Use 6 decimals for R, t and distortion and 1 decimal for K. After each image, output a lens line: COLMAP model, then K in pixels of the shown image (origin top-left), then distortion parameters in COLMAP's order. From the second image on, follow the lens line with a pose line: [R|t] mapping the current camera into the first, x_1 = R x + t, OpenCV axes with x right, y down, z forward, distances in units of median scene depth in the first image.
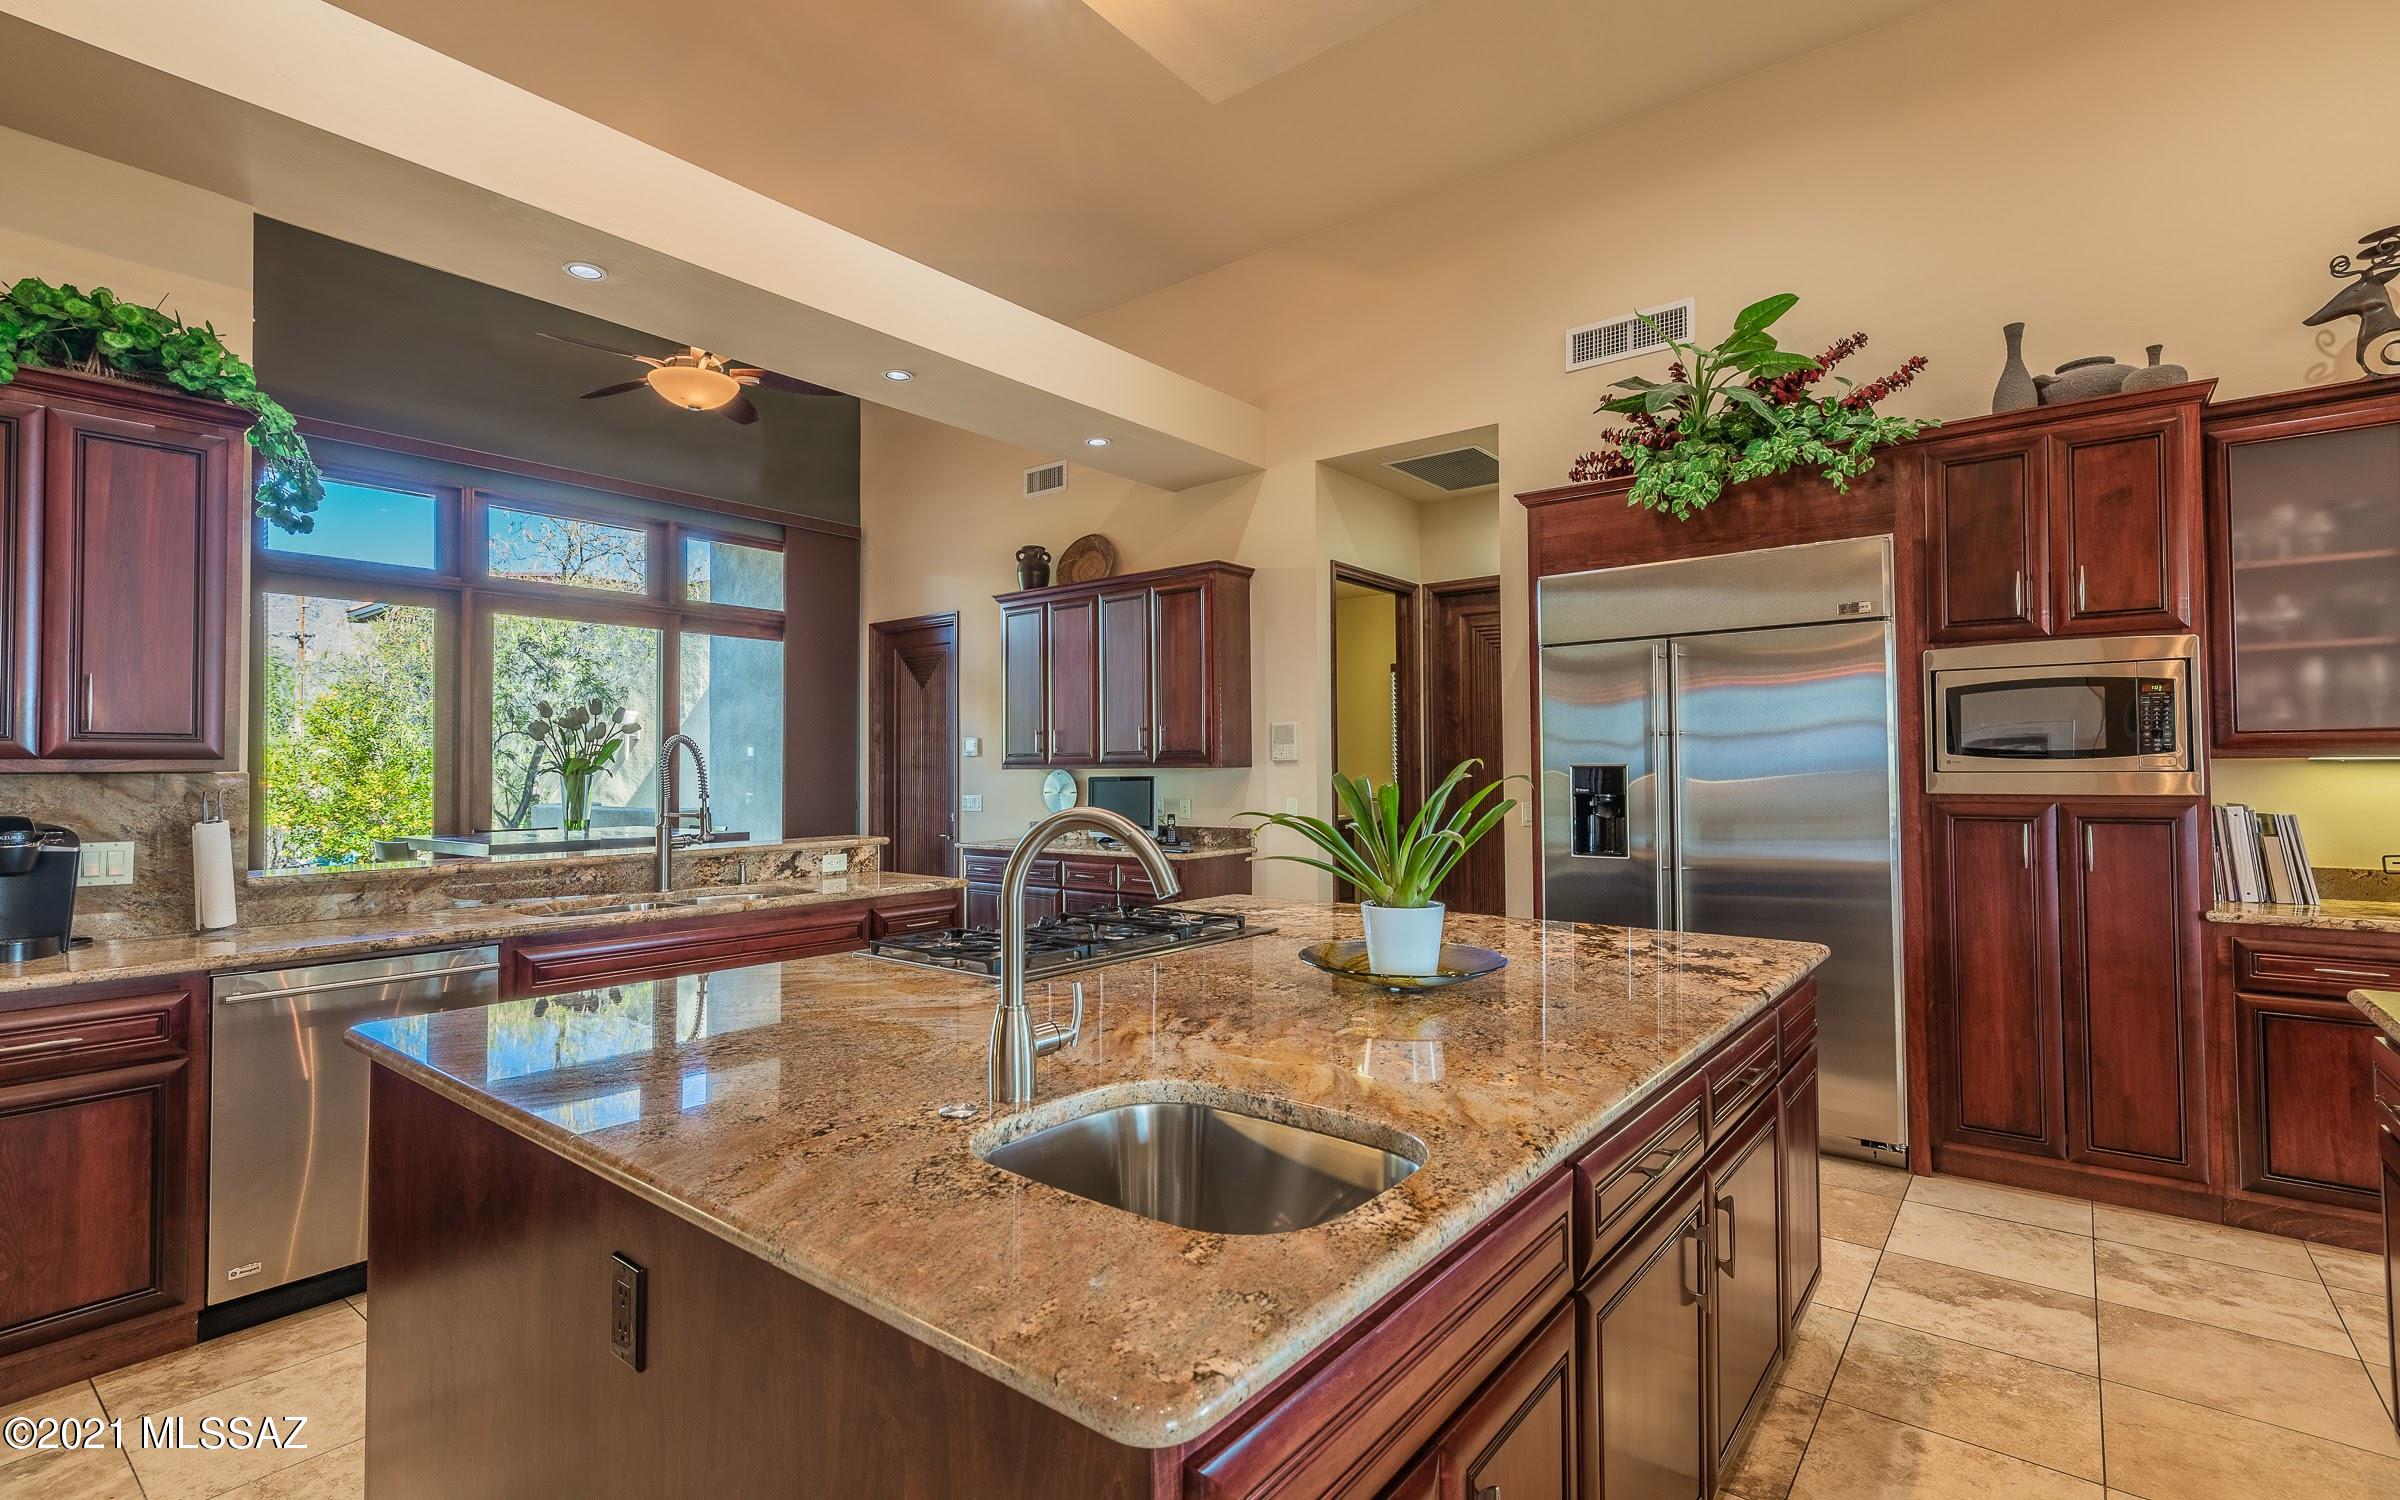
lens RADIAL K [[1102.7, 0, 1192.2], [0, 1102.7, 745.2], [0, 0, 1]] dist [0.004529, -0.000216]
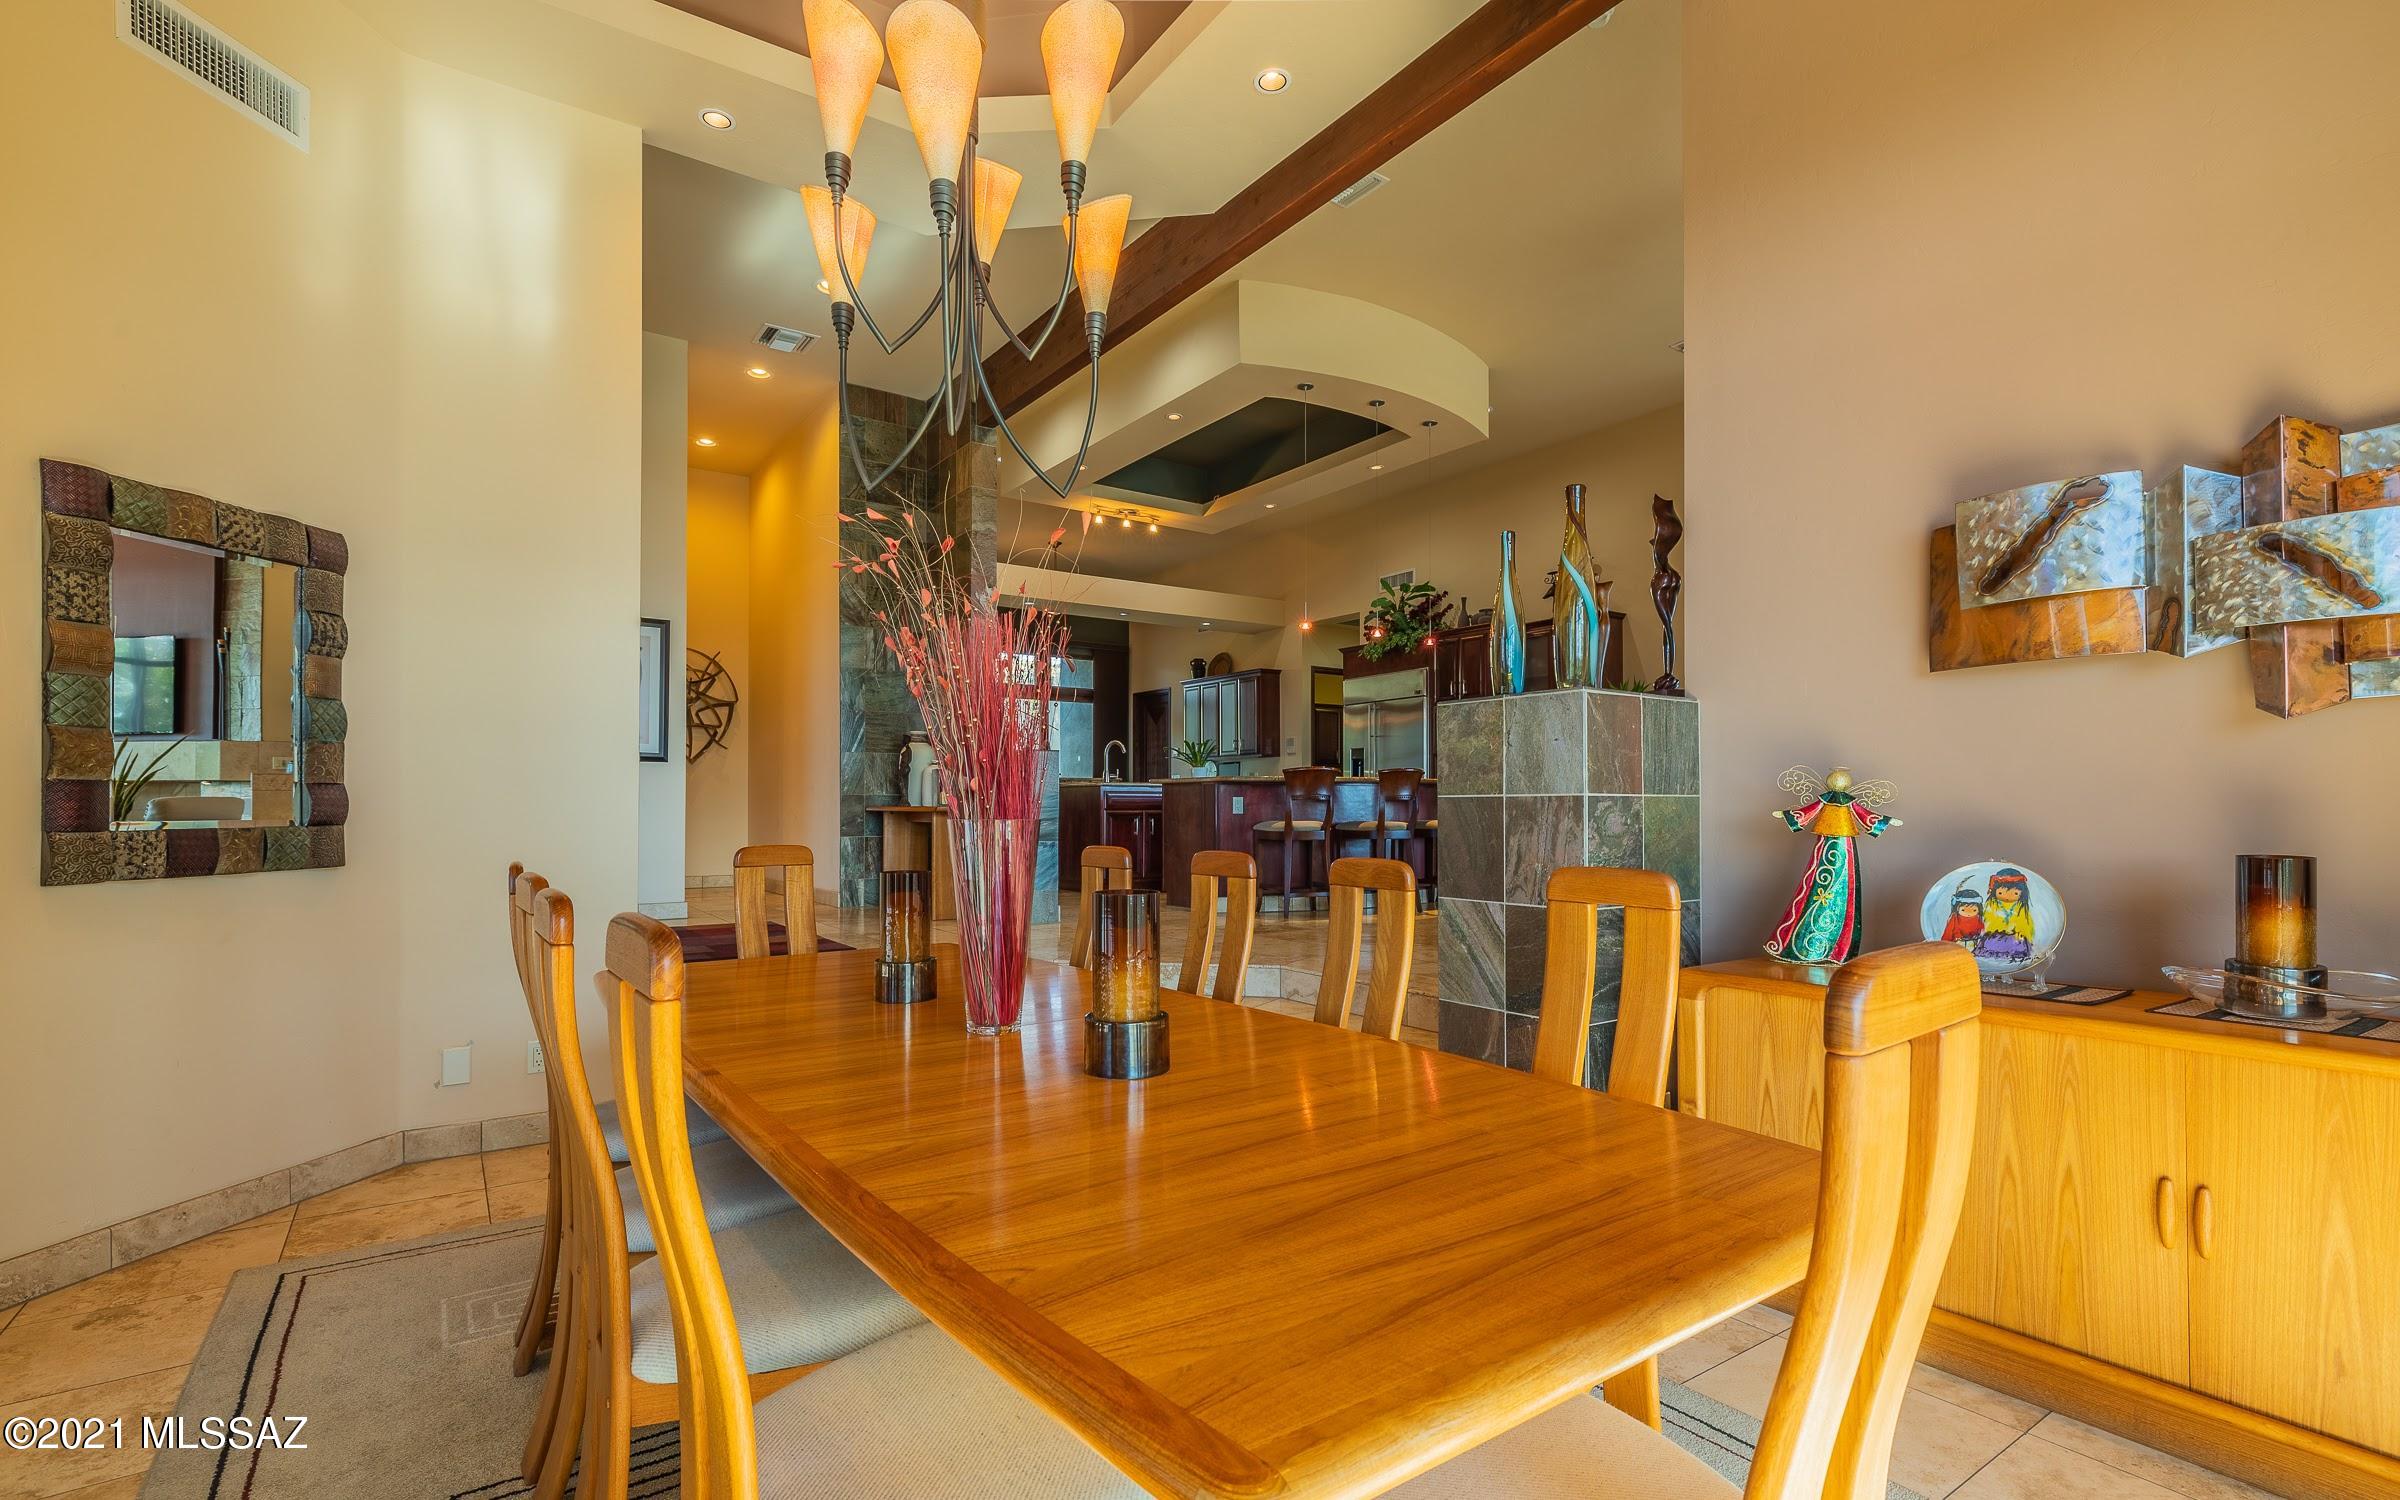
lens RADIAL K [[1102.7, 0, 1159.3], [0, 1102.7, 804.0], [0, 0, 1]] dist [0.004529, -0.000216]
pose [[0.951007, 0.005501, -0.309121, 0.881540], [0.000072, 0.999838, 0.018013, 0.128631], [0.309169, -0.017153, 0.950852, -2.111274]]
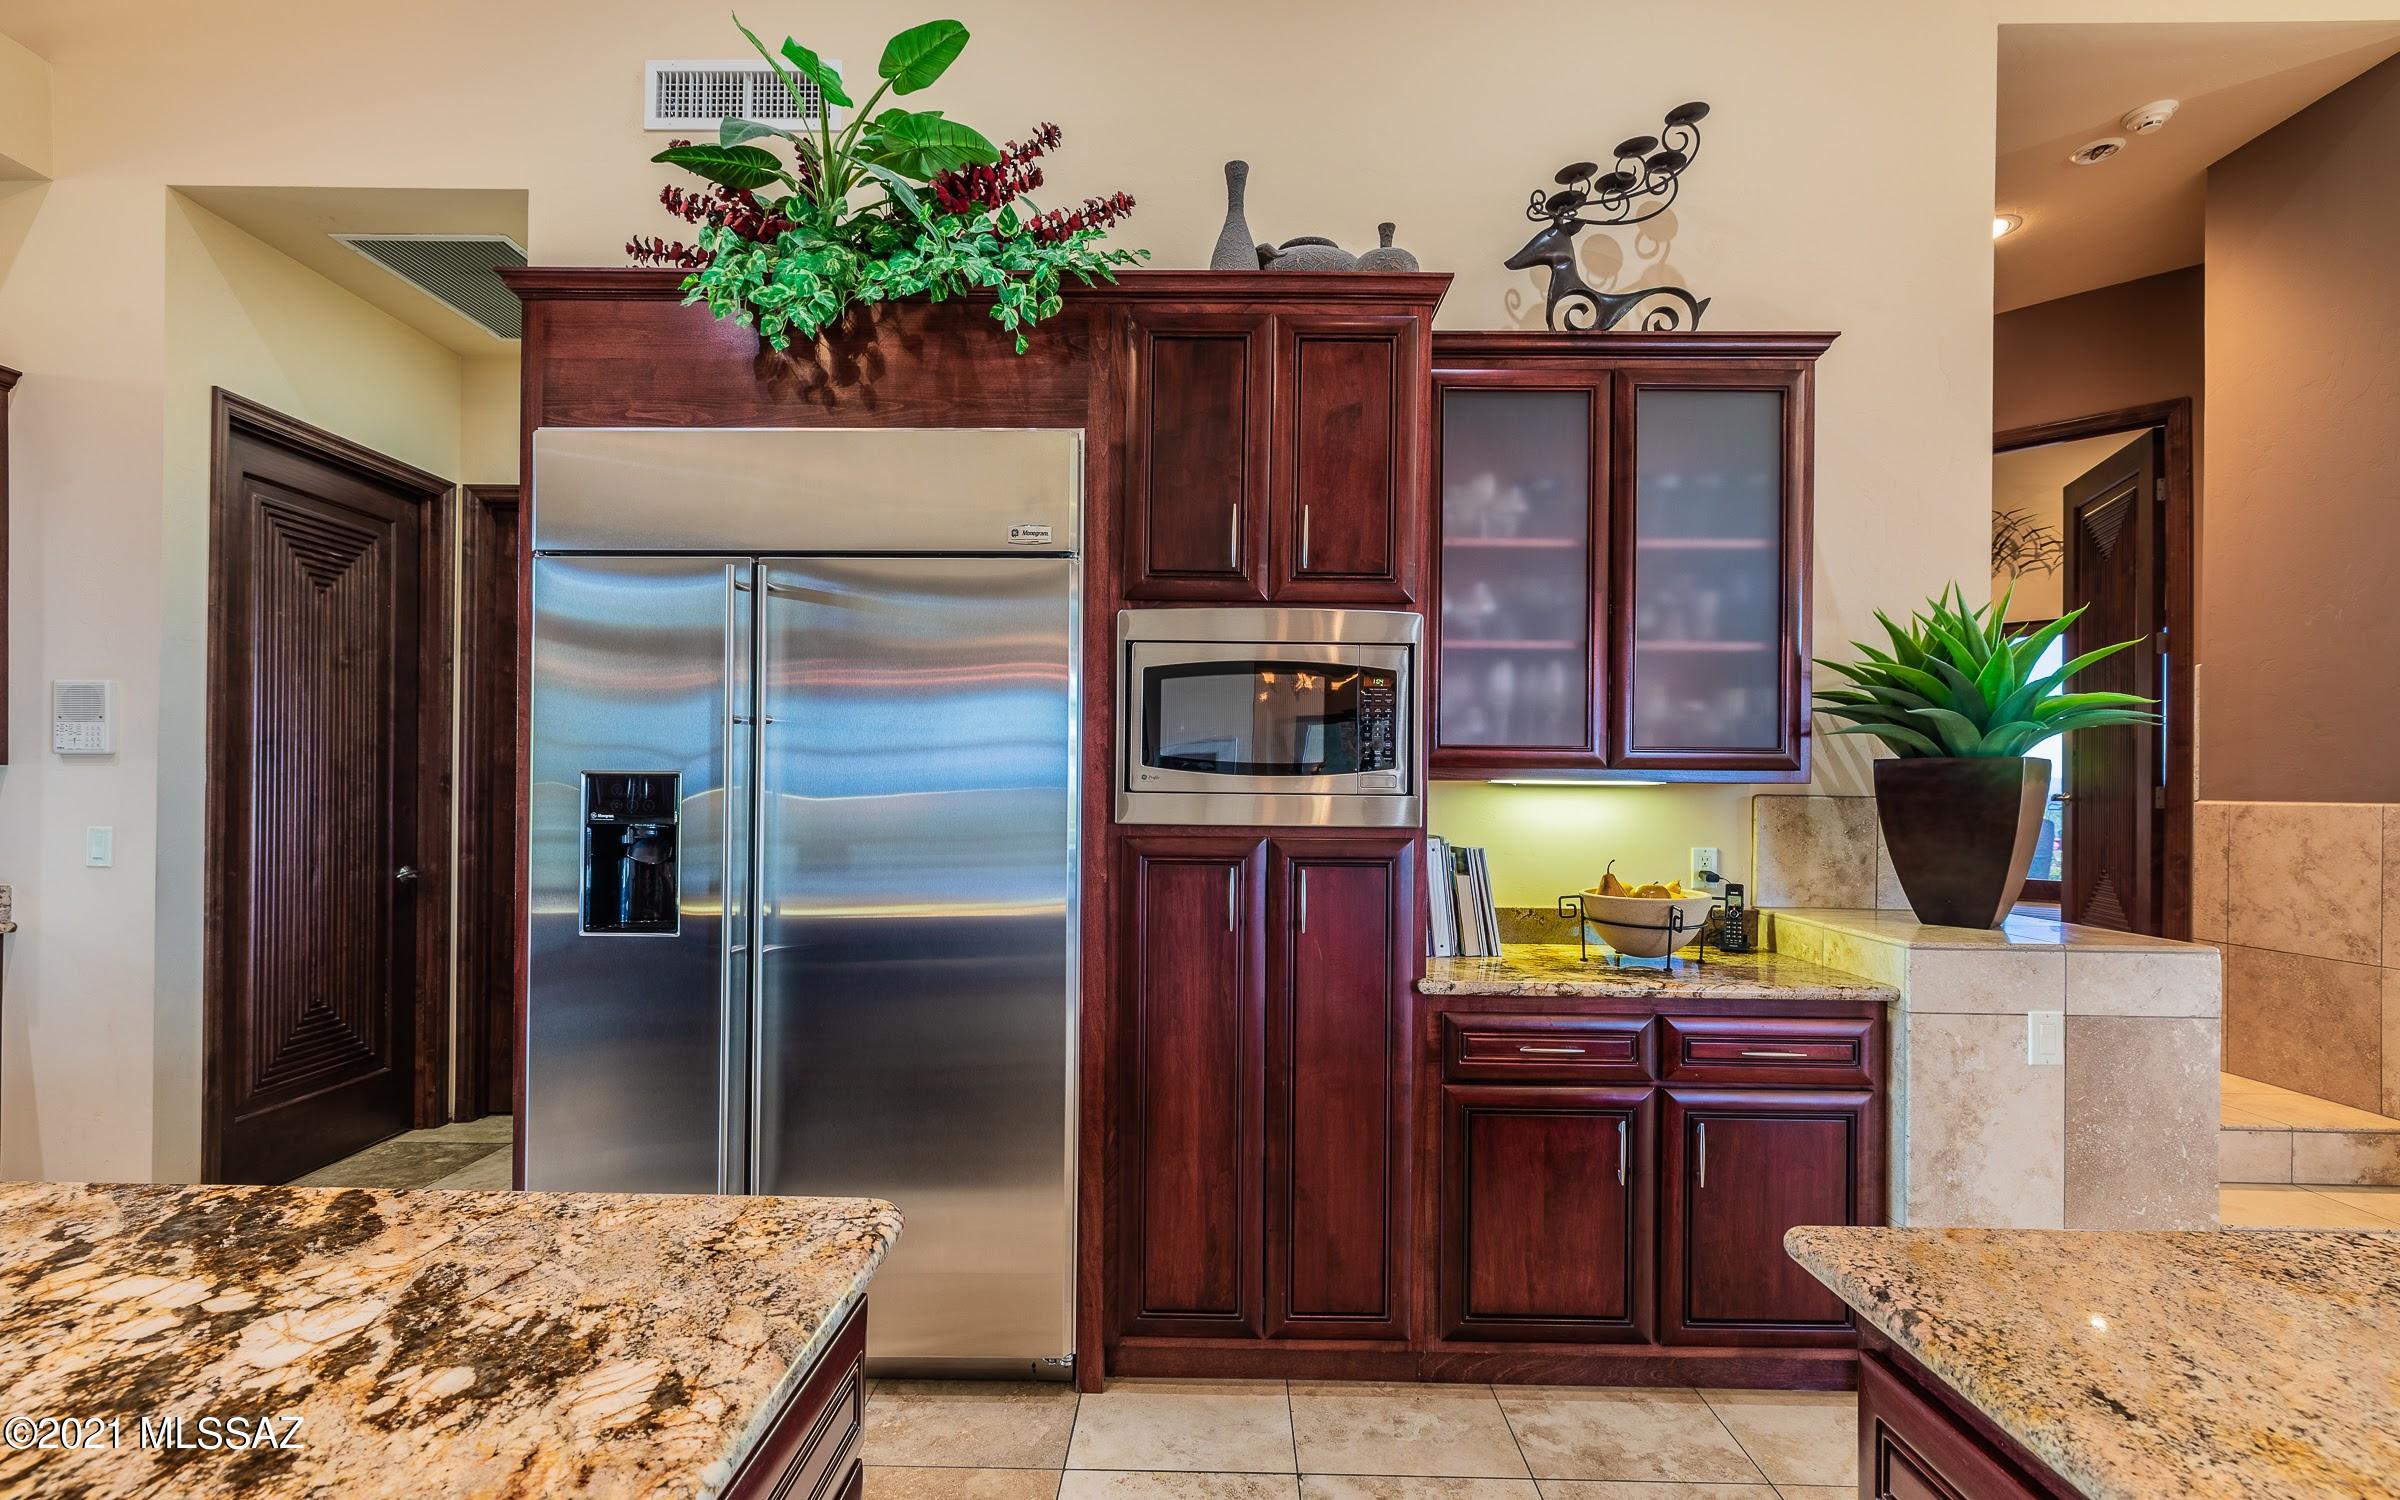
lens RADIAL K [[1102.7, 0, 1206.4], [0, 1102.7, 790.0], [0, 0, 1]] dist [0.004529, -0.000216]
pose [[0.787912, 0.014150, 0.615625, 0.294075], [-0.030877, 0.999386, 0.016548, 0.010585], [-0.615013, -0.032047, 0.787866, 0.436725]]
